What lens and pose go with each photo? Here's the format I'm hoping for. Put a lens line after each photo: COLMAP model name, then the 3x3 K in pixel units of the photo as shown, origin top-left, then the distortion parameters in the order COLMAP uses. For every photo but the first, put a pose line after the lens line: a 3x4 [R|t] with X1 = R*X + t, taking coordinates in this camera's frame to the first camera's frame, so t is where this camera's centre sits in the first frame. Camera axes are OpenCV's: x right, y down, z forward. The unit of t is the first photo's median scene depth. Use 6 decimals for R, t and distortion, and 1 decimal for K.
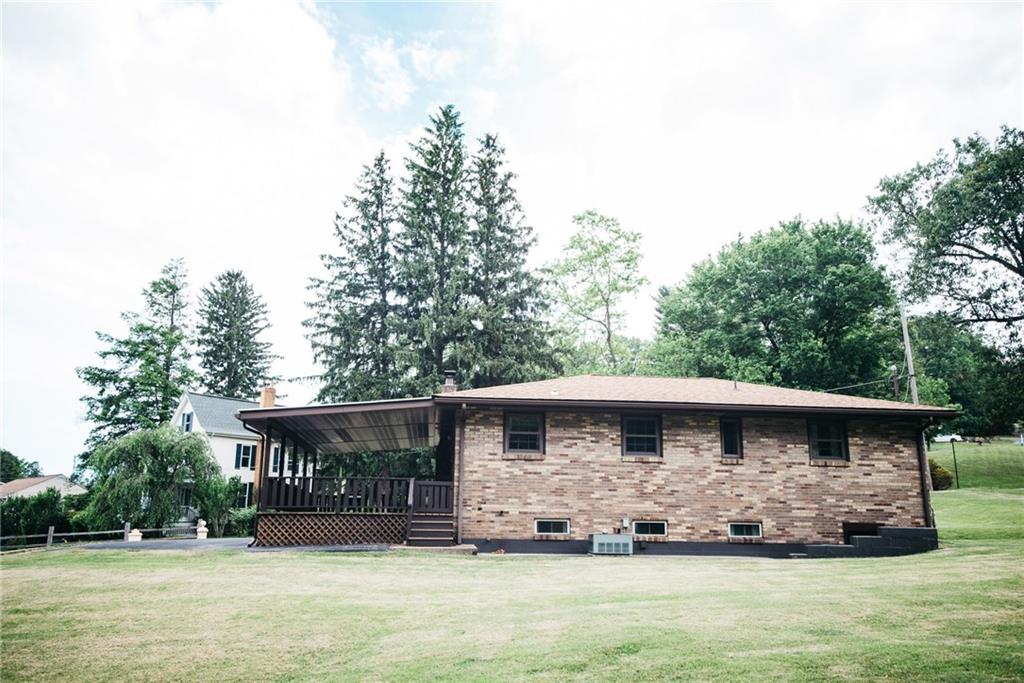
lens RADIAL K [[830.9, 0, 516.1], [0, 830.9, 343.1], [0, 0, 1]] dist [0.010304, 0.078605]
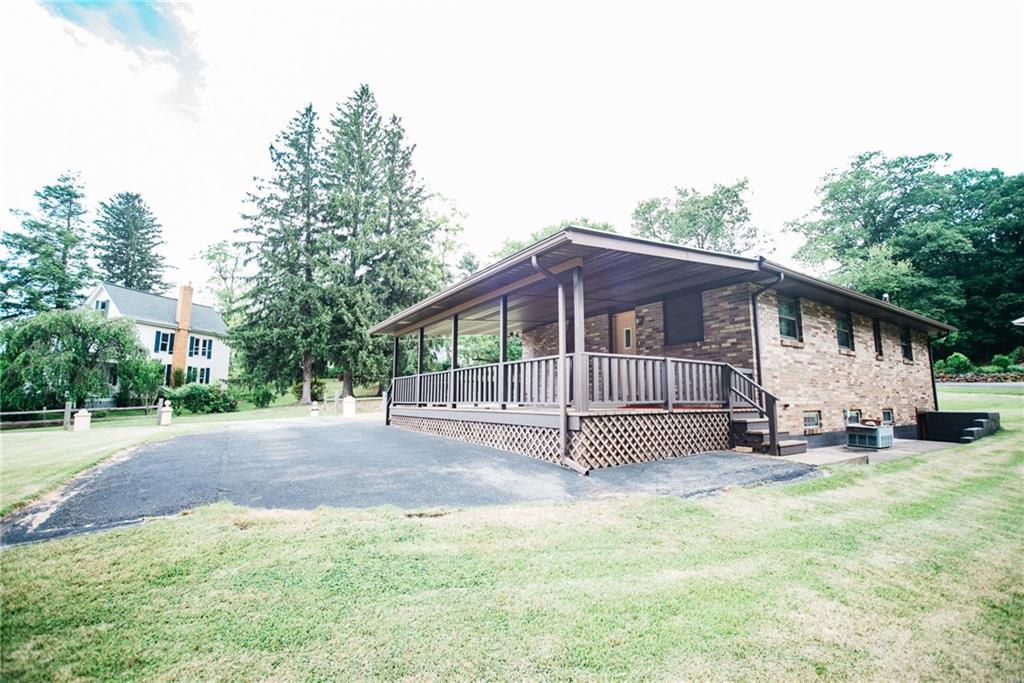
lens RADIAL K [[446.3, 0, 512.0], [0, 446.3, 341.5], [0, 0, 1]] dist [-0.064841, 0.022221]
pose [[0.891385, 0.055685, 0.449813, -0.337488], [-0.097353, 0.992784, 0.070021, 0.094056], [-0.442668, -0.106206, 0.890374, 0.514589]]
